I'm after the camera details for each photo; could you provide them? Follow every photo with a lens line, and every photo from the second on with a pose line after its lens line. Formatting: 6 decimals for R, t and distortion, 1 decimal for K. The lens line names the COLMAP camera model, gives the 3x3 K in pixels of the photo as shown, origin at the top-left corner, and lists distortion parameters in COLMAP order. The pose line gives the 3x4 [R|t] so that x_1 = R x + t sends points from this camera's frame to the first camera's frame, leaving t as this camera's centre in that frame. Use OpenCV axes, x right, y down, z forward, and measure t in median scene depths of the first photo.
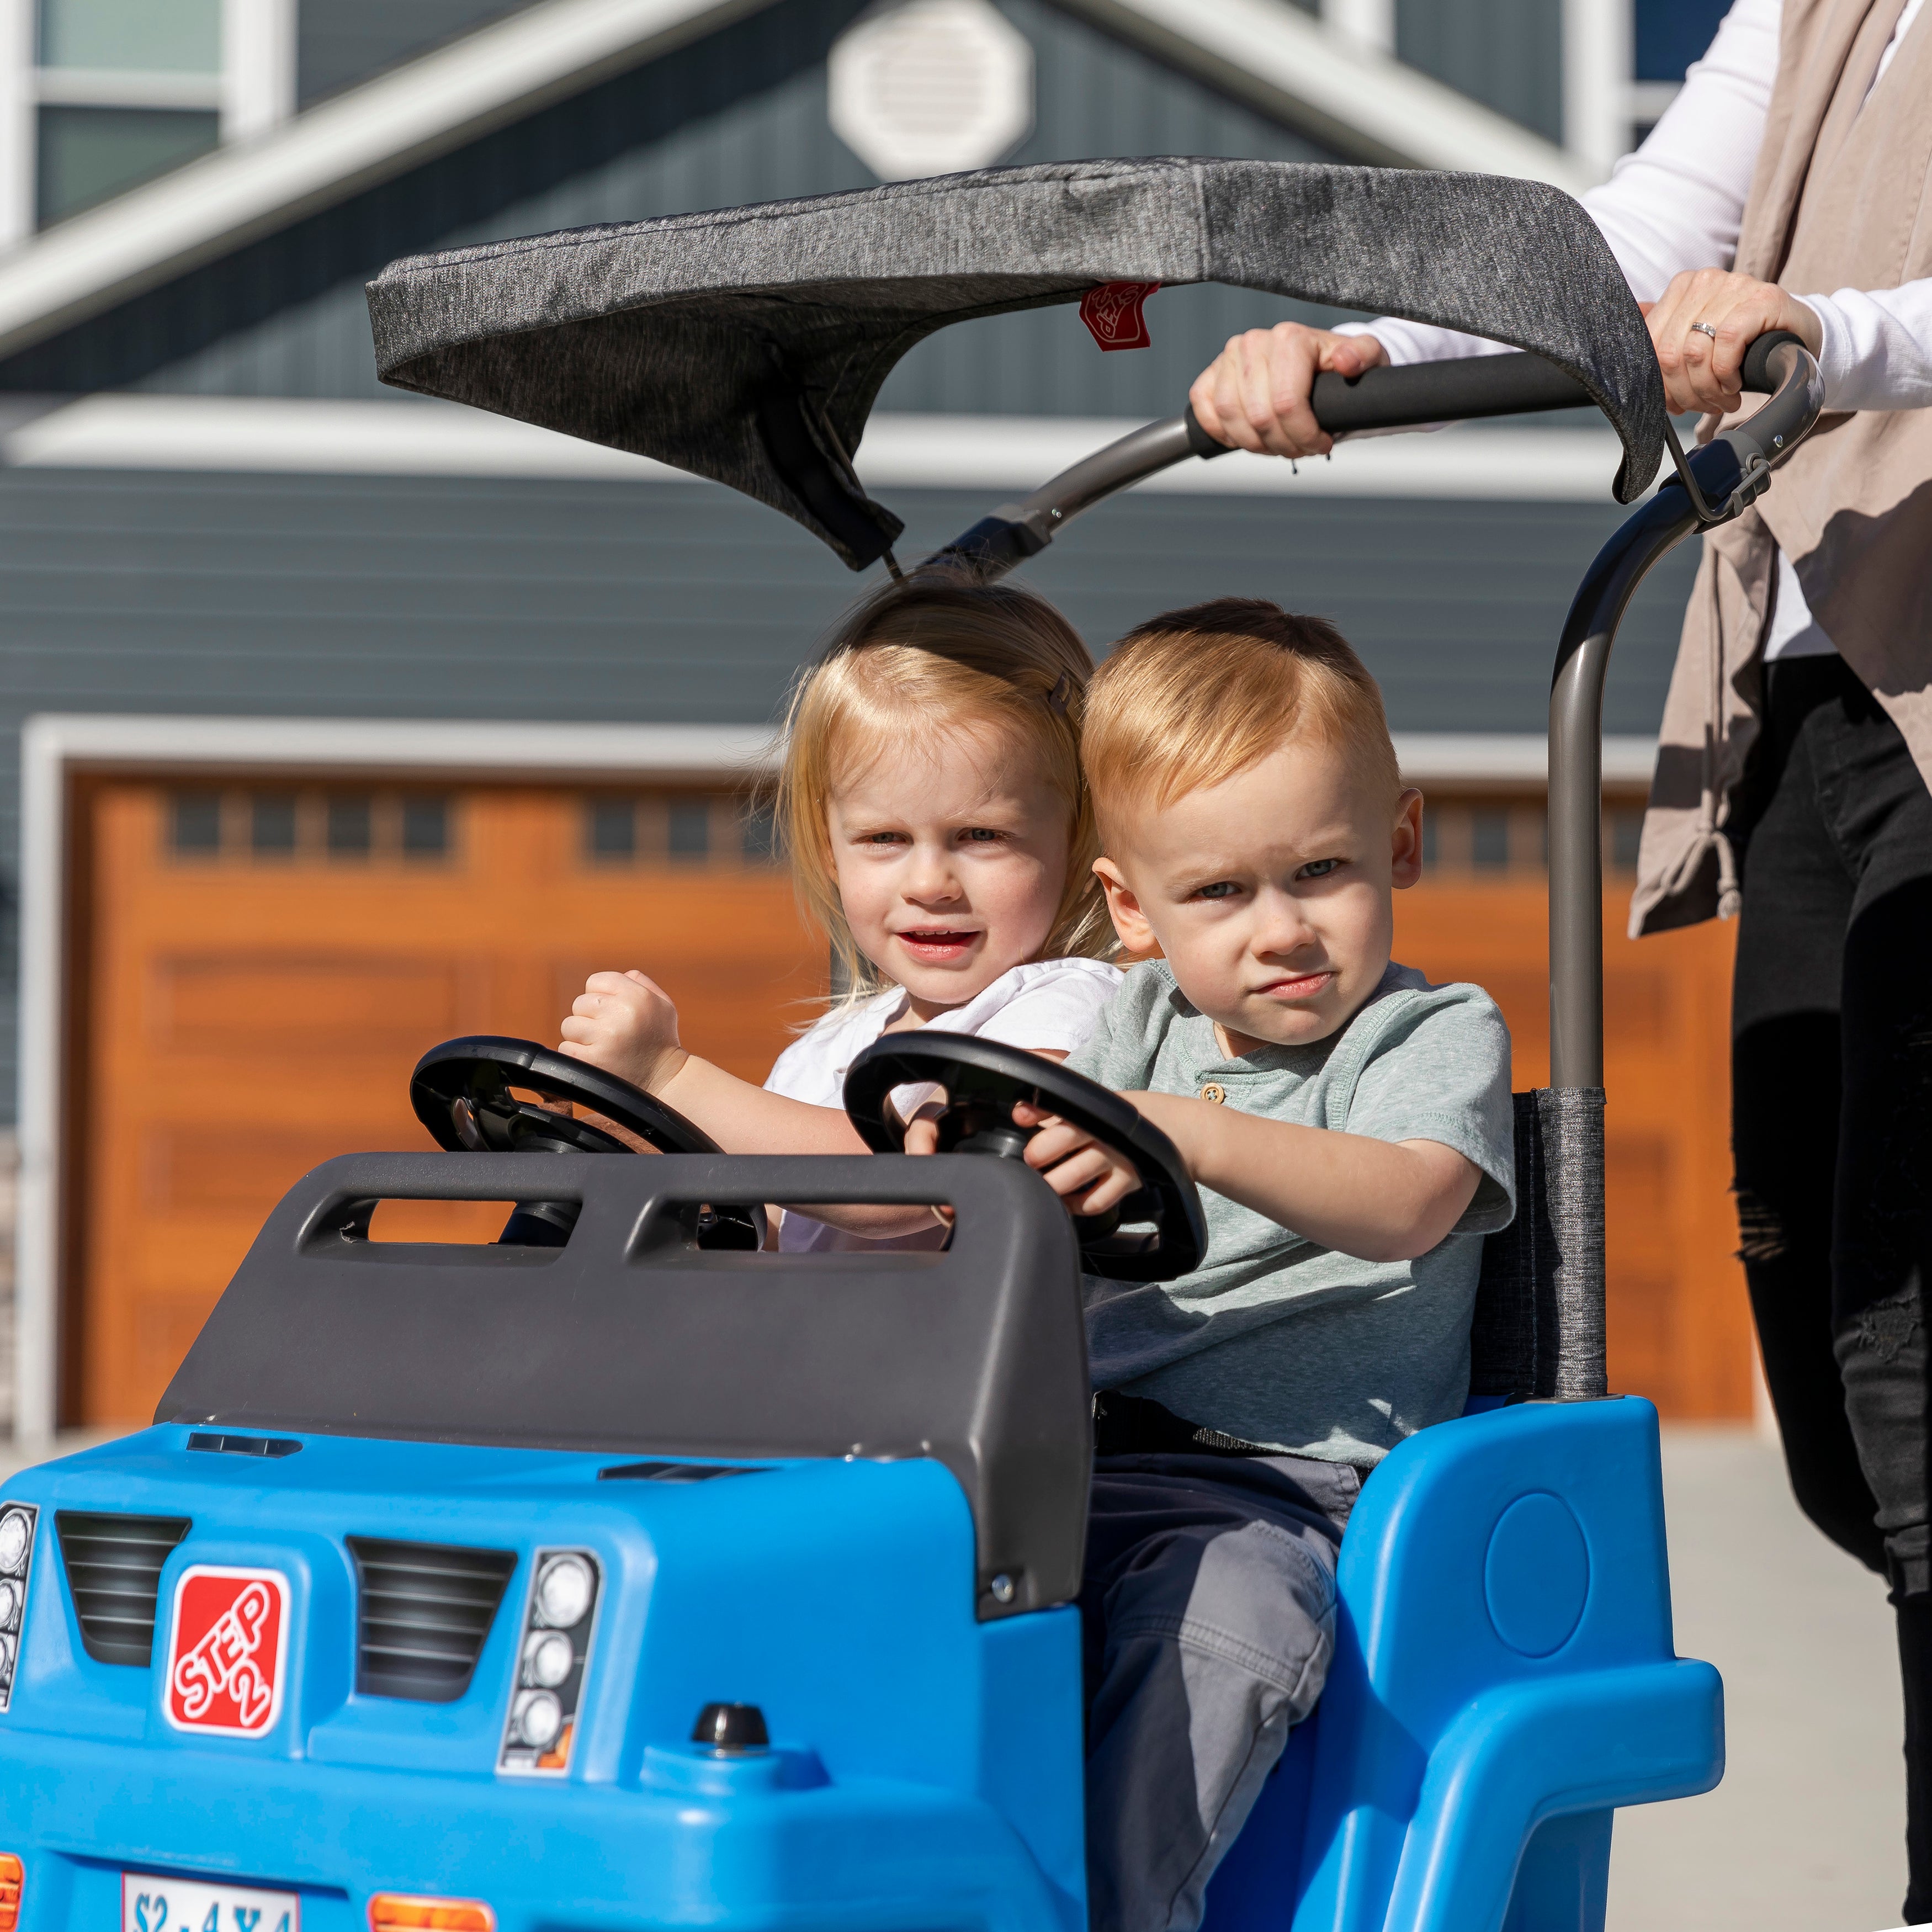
lens RADIAL K [[6198.4, 0, 964.9], [0, 6198.4, 1199.5], [0, 0, 1]] dist [-0.113163, 1.592326]
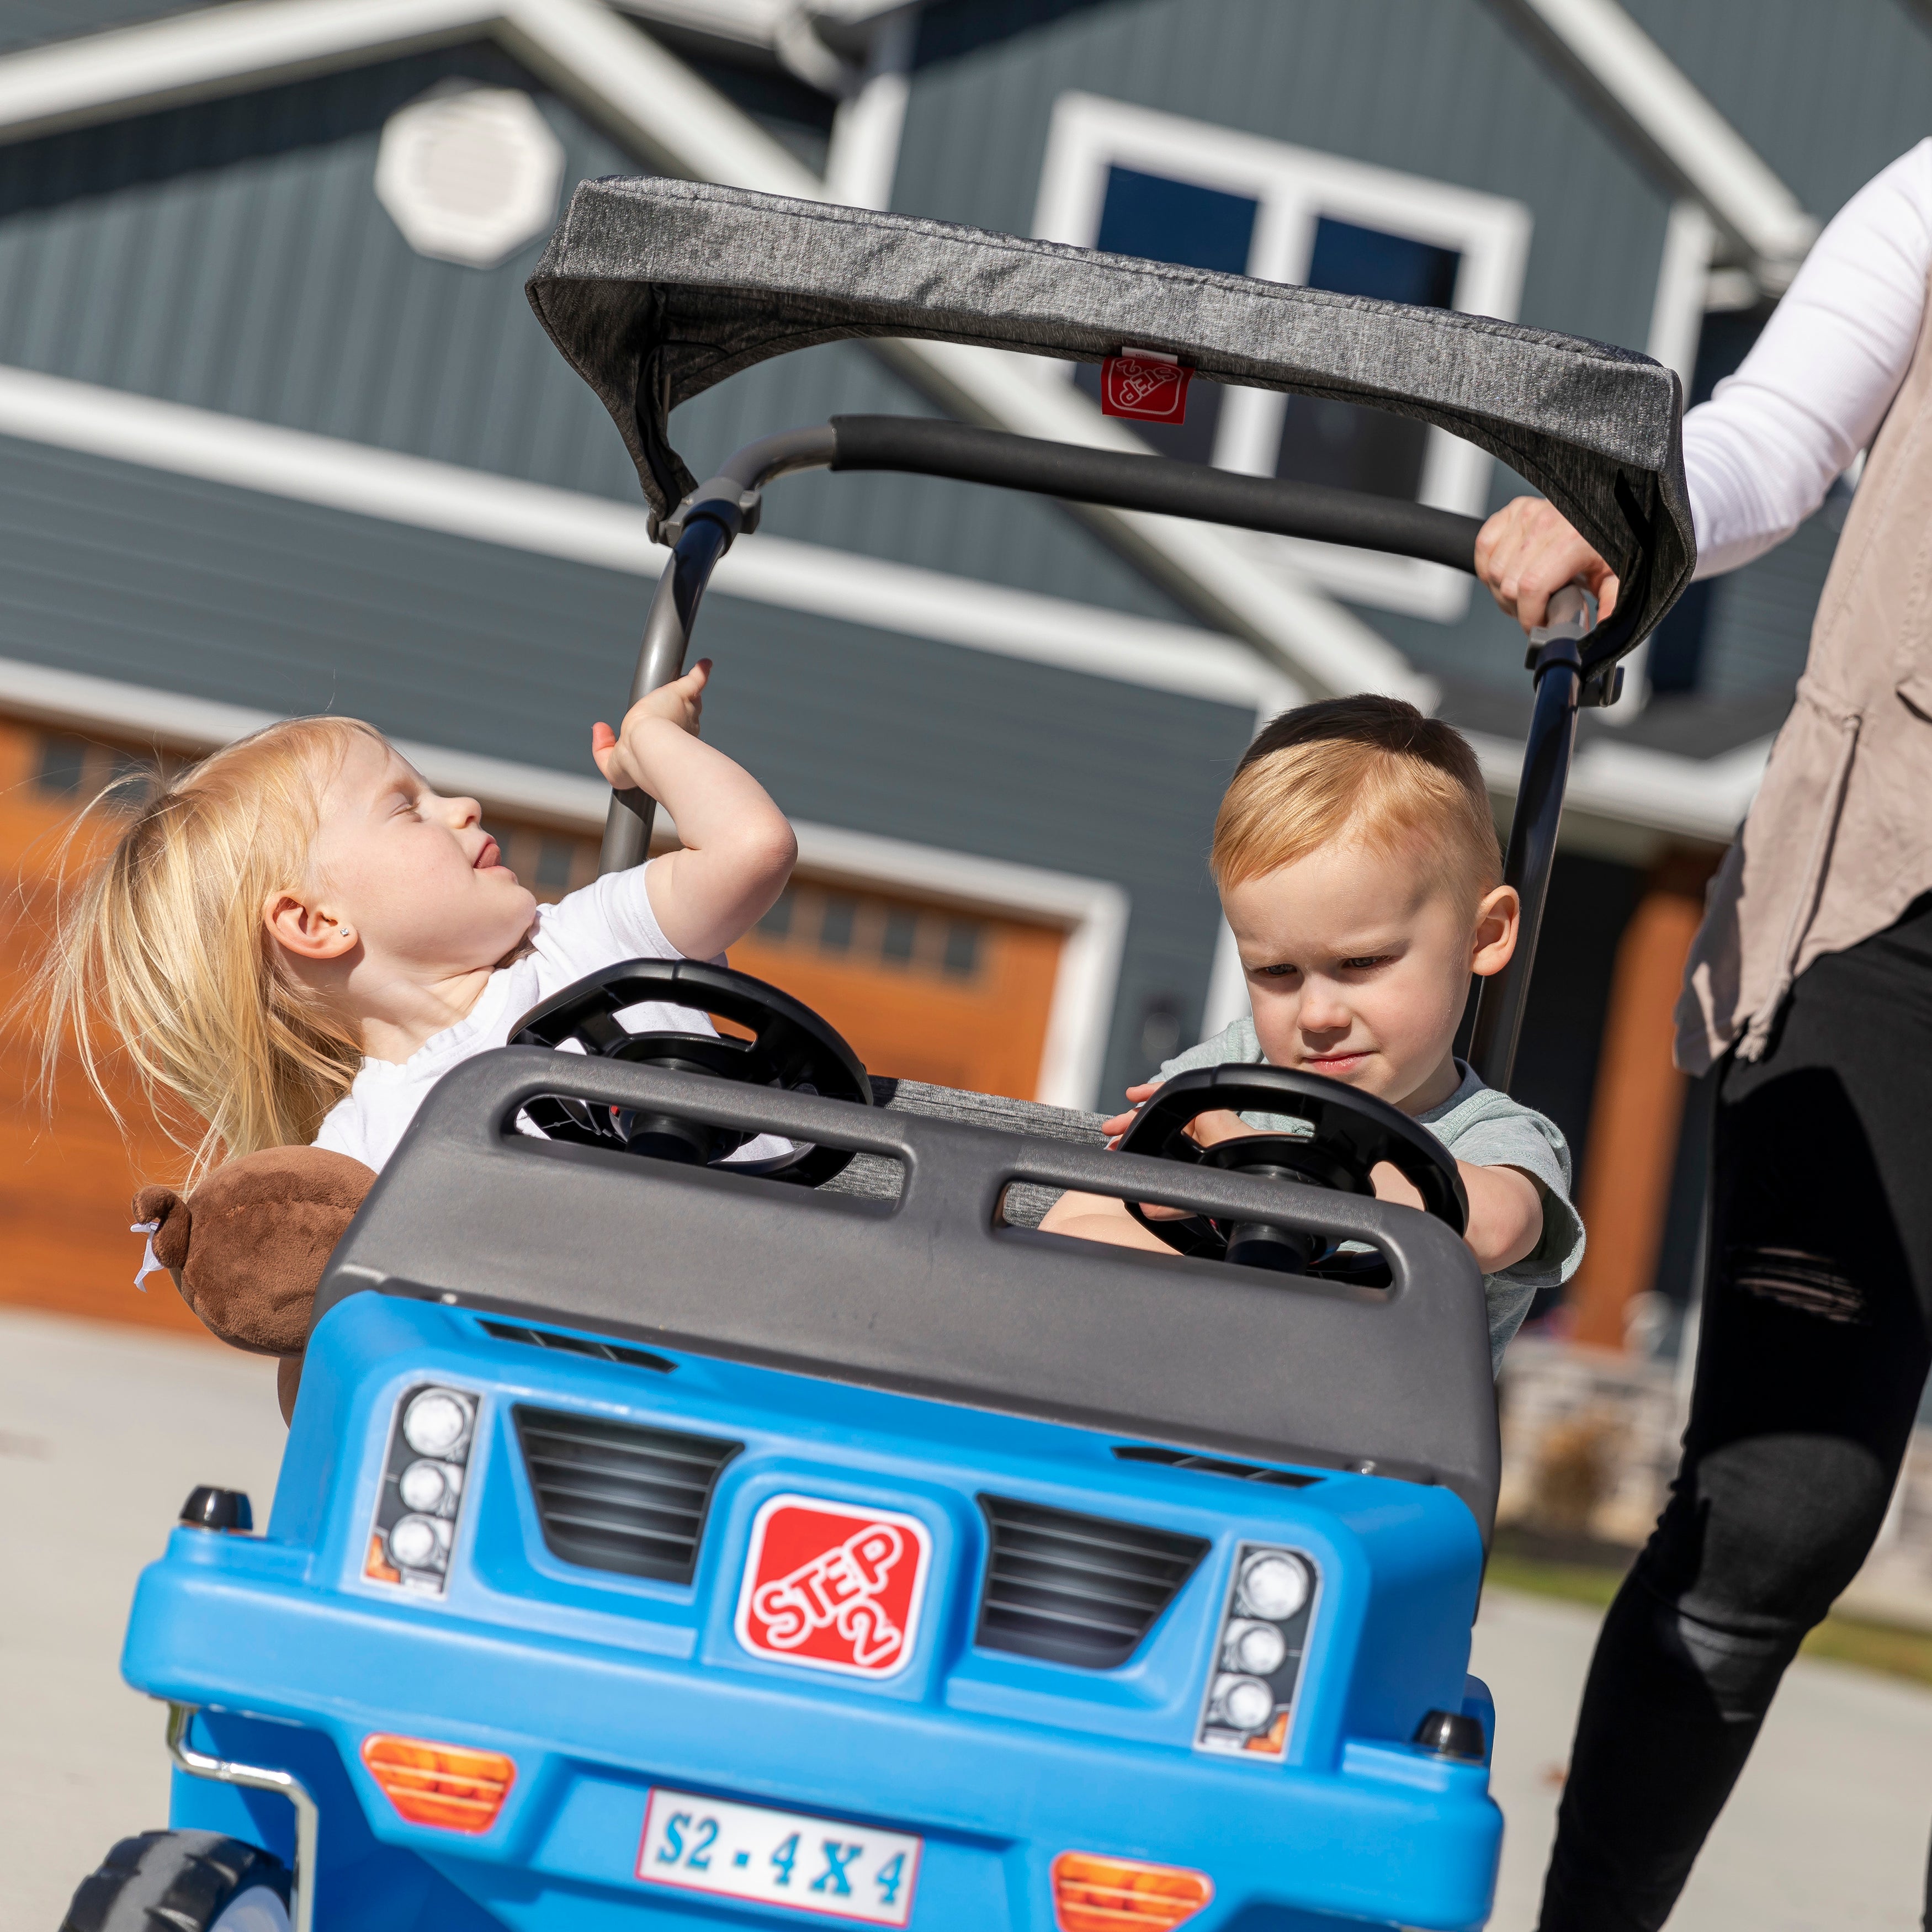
lens RADIAL K [[5634.2, 0, 1169.7], [0, 5634.2, 962.6], [0, 0, 1]] dist [-0.038147, 0.282061]
pose [[0.733604, 0.168649, 0.658318, -0.711098], [-0.173287, 0.983117, -0.058752, 0.016947], [-0.657113, -0.070978, 0.750443, 0.277185]]
